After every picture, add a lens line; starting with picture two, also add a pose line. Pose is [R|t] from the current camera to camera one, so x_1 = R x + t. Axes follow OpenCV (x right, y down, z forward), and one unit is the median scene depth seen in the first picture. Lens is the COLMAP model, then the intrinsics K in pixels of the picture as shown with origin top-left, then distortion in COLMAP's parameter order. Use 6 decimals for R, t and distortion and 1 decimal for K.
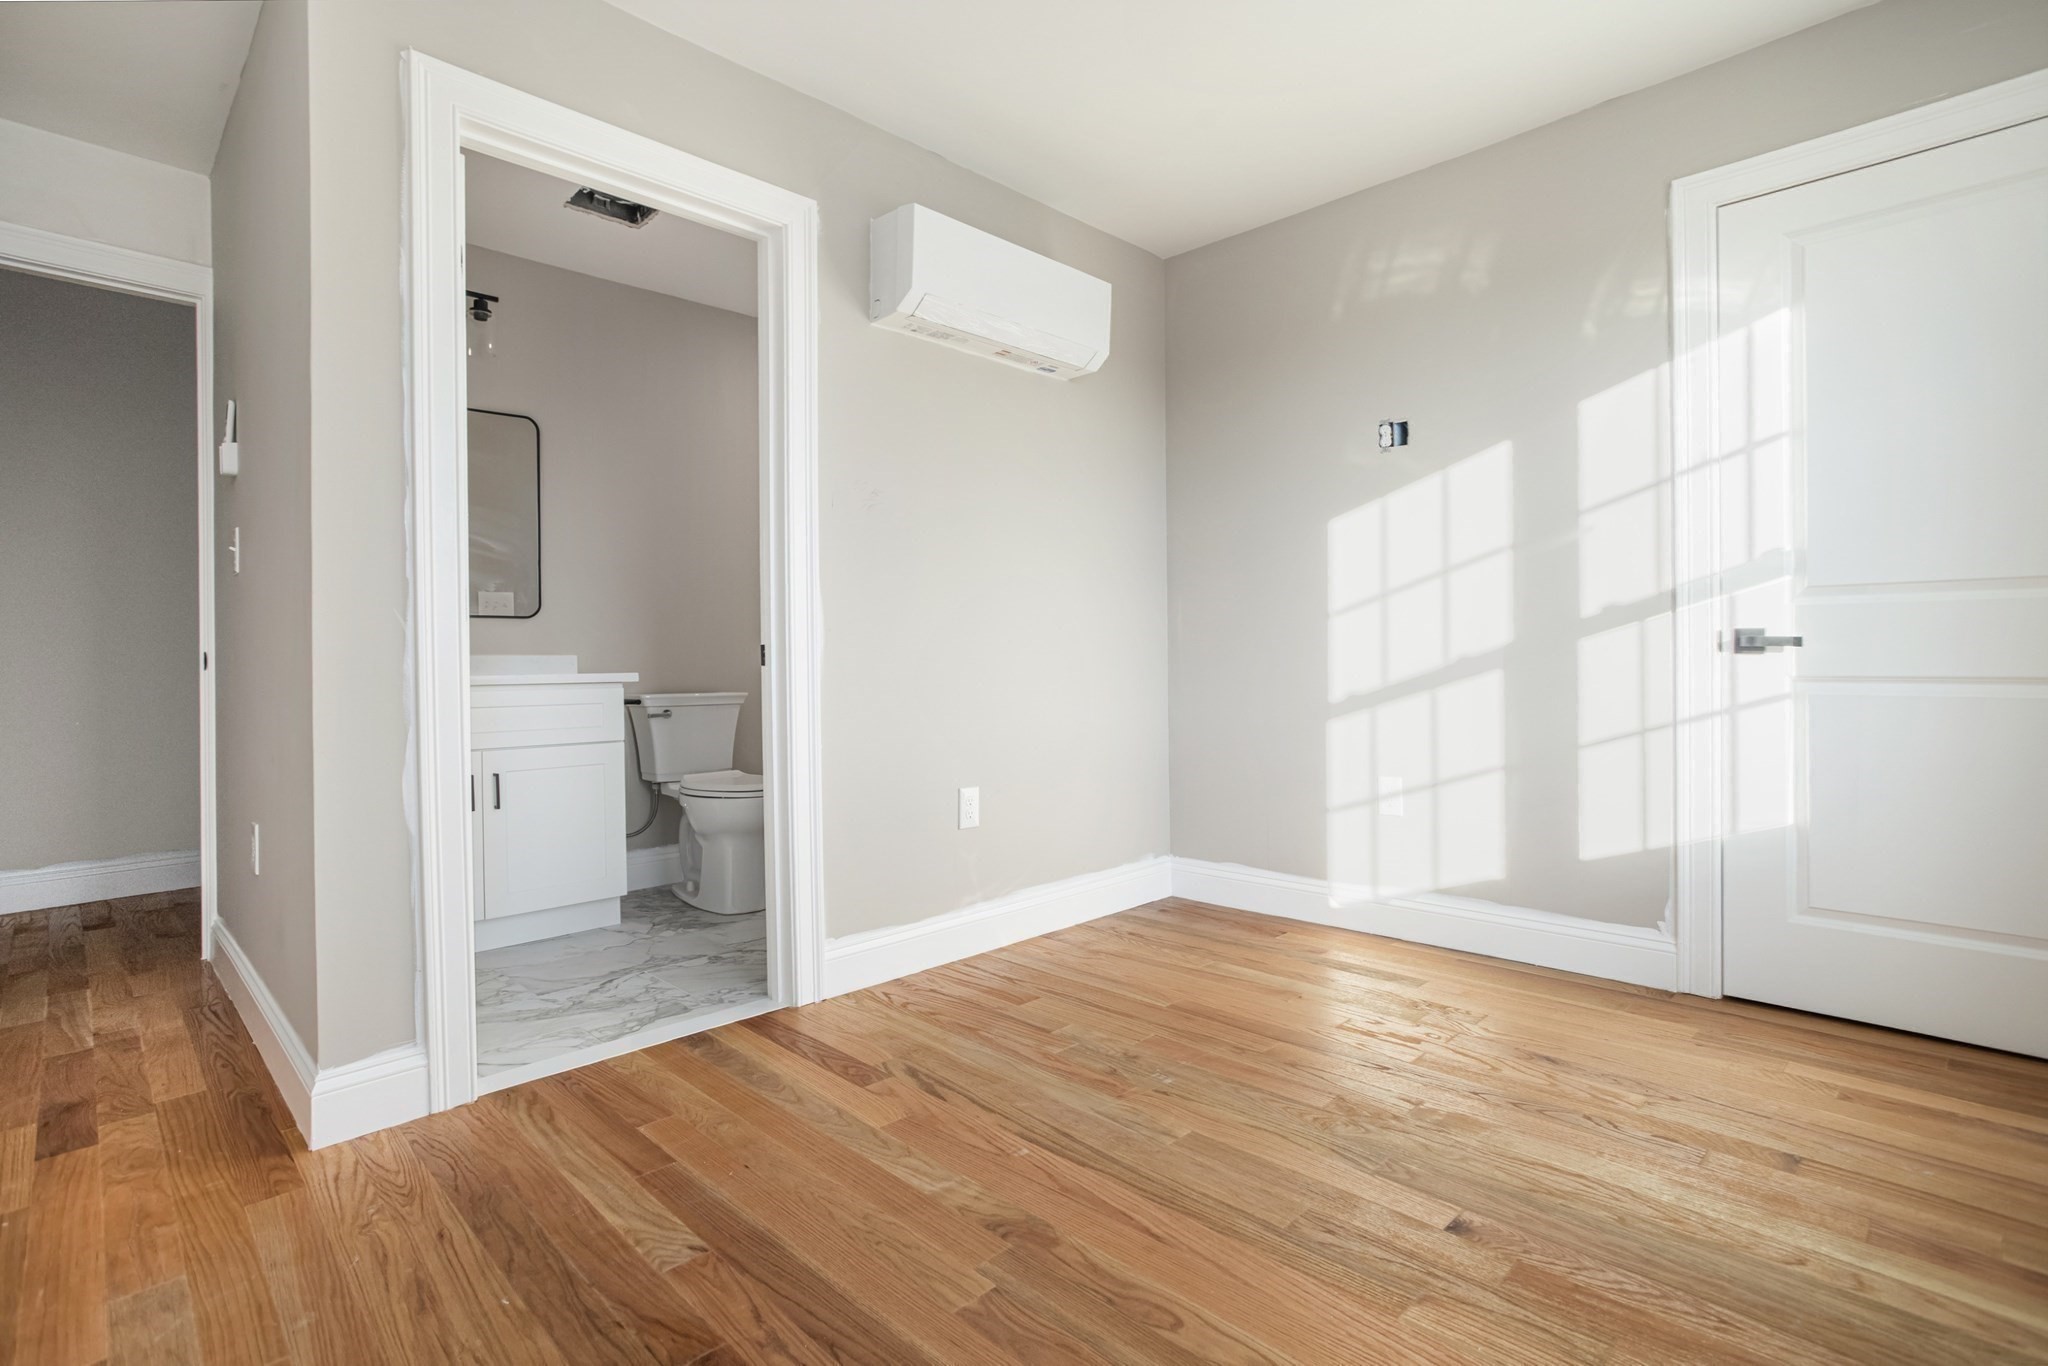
lens RADIAL K [[1003.3, 0, 1030.5], [0, 1003.3, 619.8], [0, 0, 1]] dist [-0.044542, 0.024587]
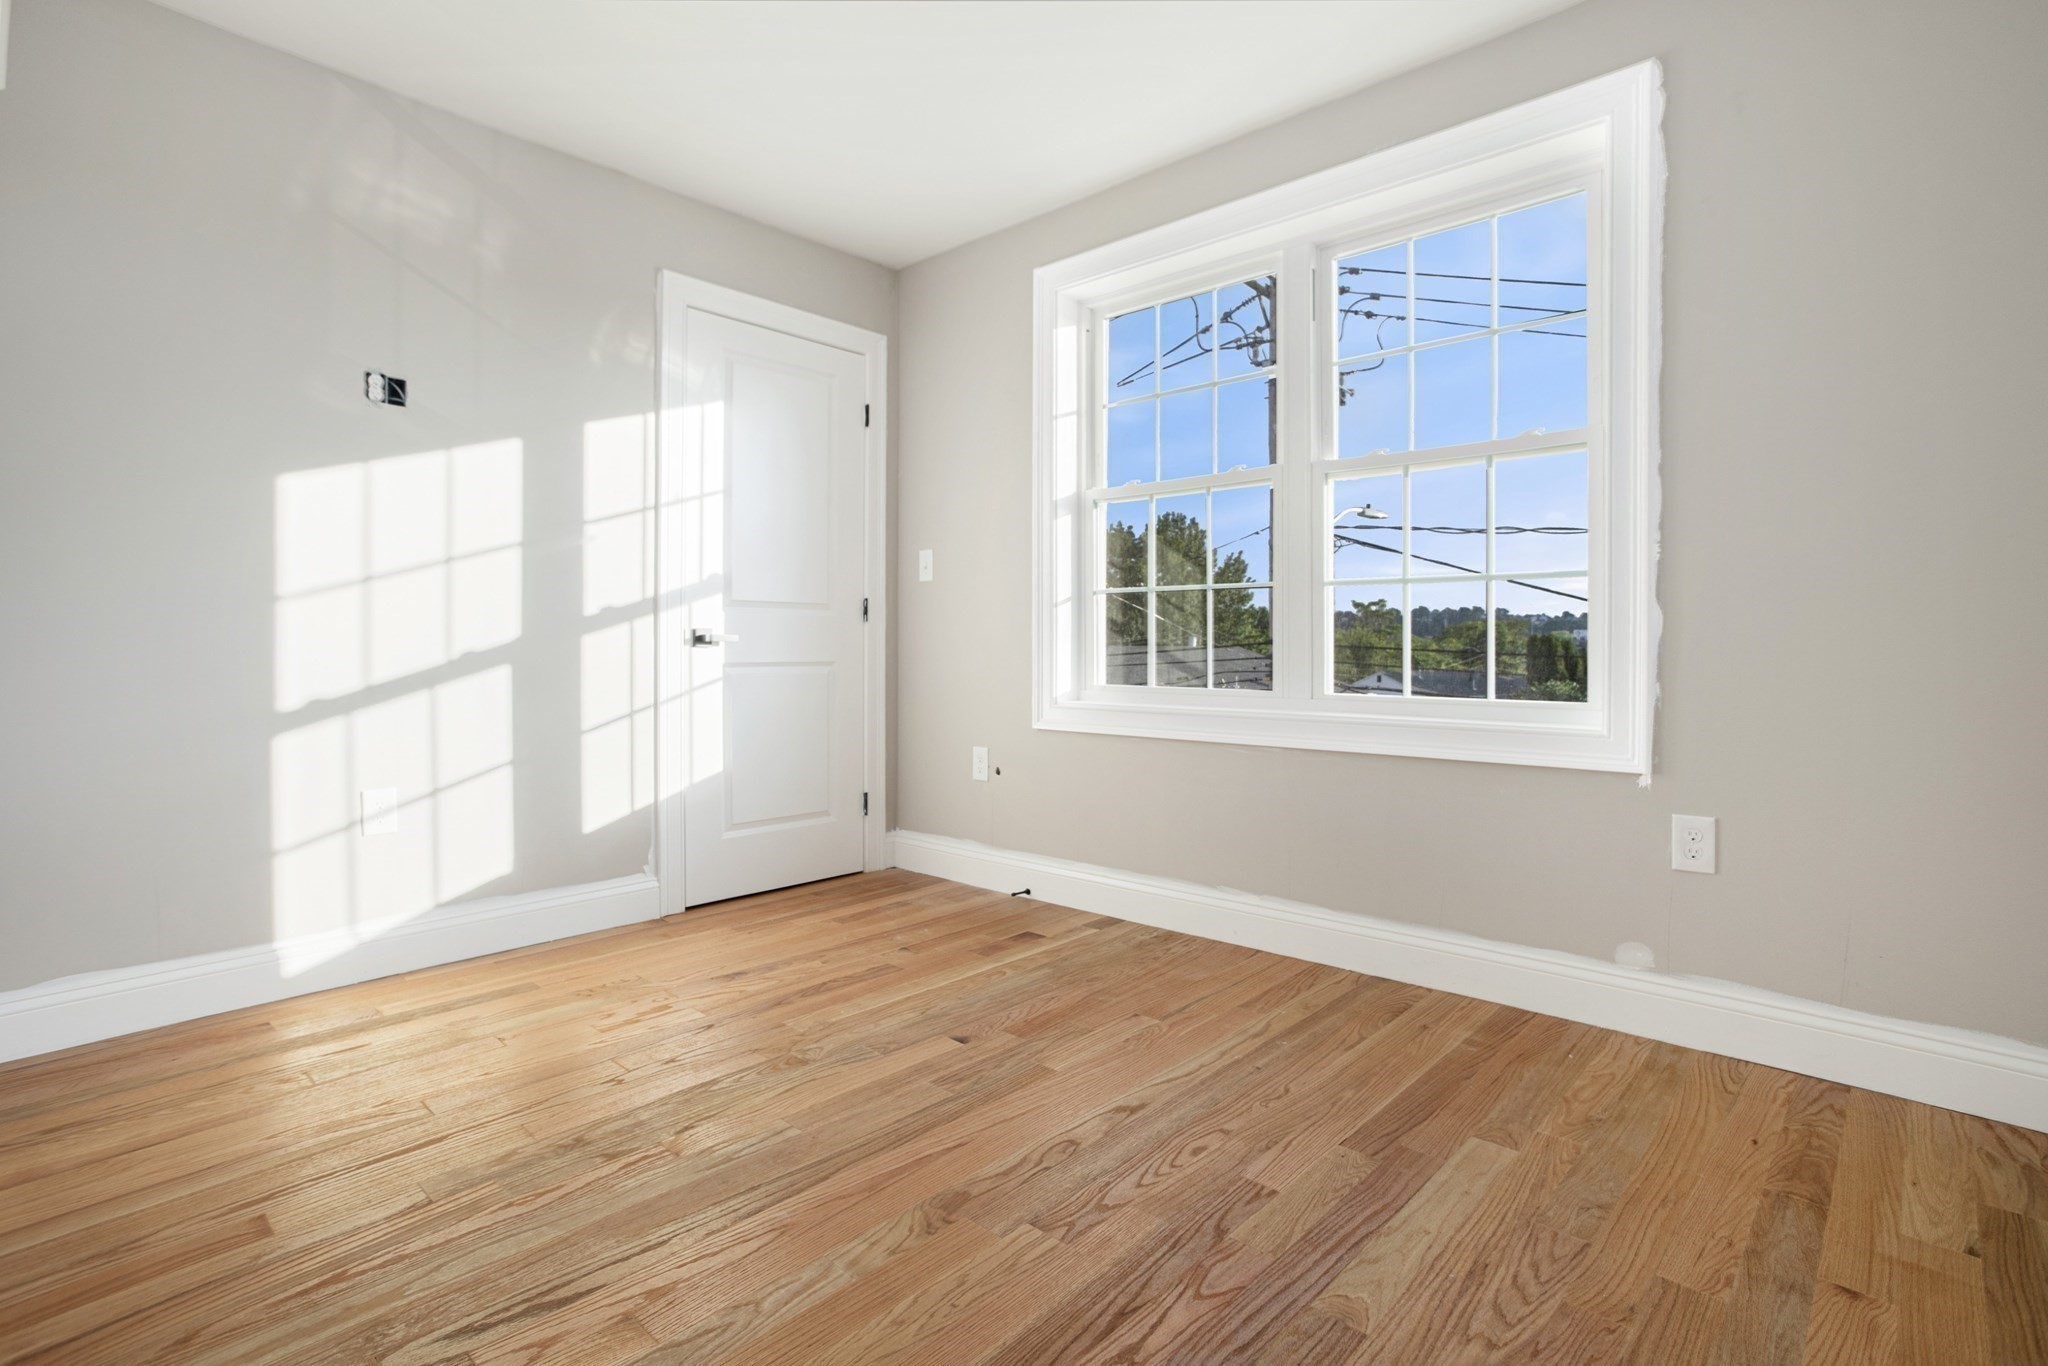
lens RADIAL K [[993.1, 0, 1030.2], [0, 993.1, 642.2], [0, 0, 1]] dist [-0.040858, 0.023855]
pose [[-0.038501, 0.008330, 0.999224, -0.618132], [-0.029155, 0.999530, -0.009456, 0.024533], [-0.998833, -0.029497, -0.038240, 0.583780]]
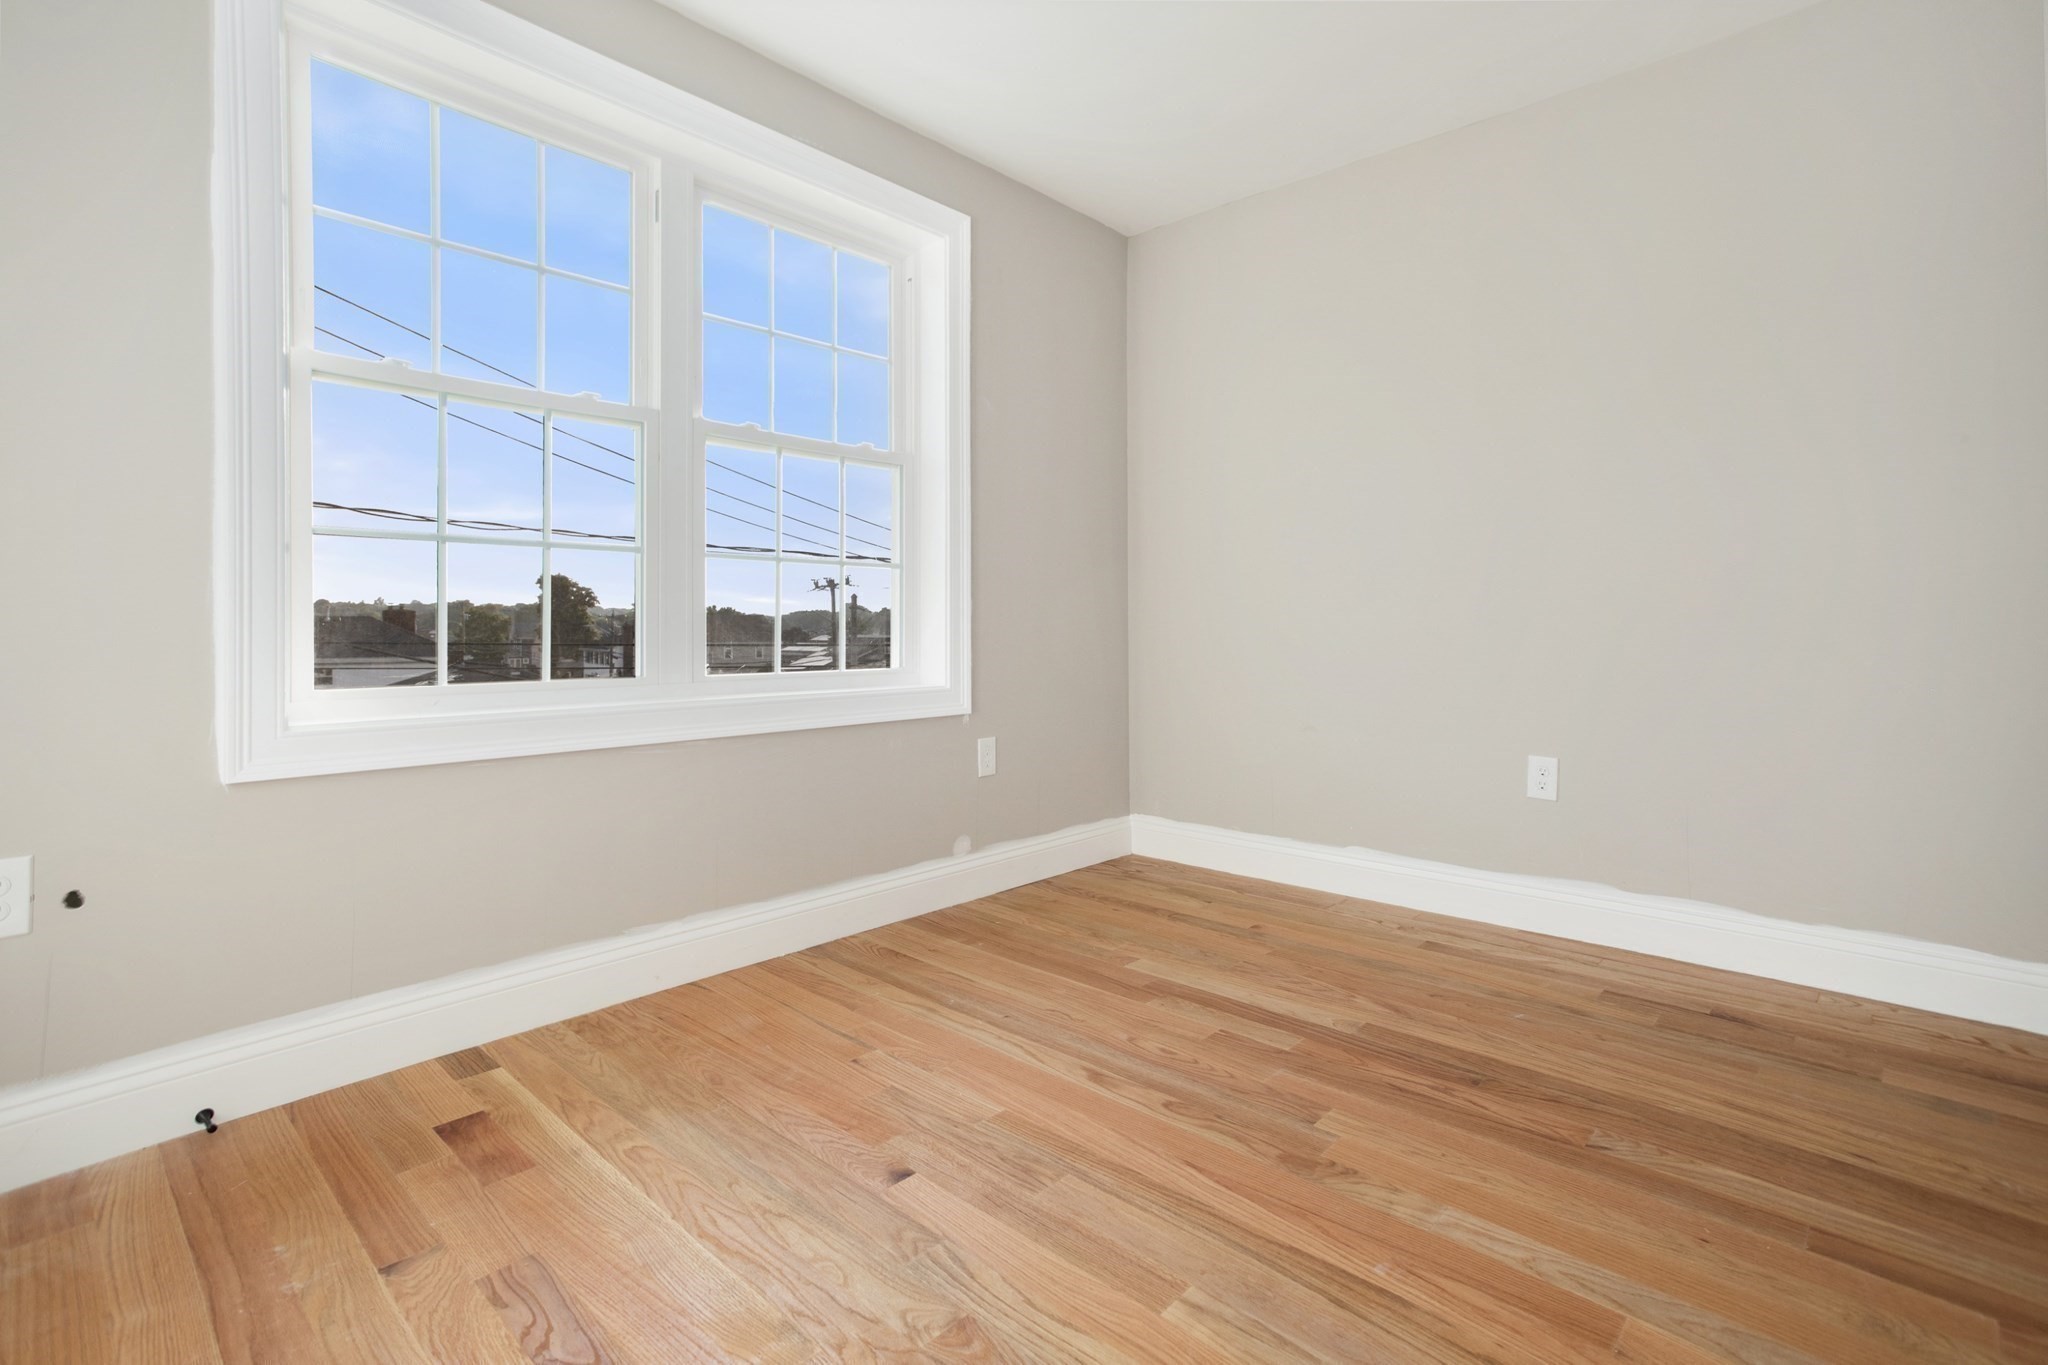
lens RADIAL K [[993.1, 0, 1030.2], [0, 993.1, 641.7], [0, 0, 1]] dist [-0.040858, 0.023855]
pose [[-0.998986, 0.013221, -0.043035, 0.200573], [0.013642, 0.999862, -0.009497, 0.042730], [0.042904, -0.010074, -0.999028, 1.222349]]
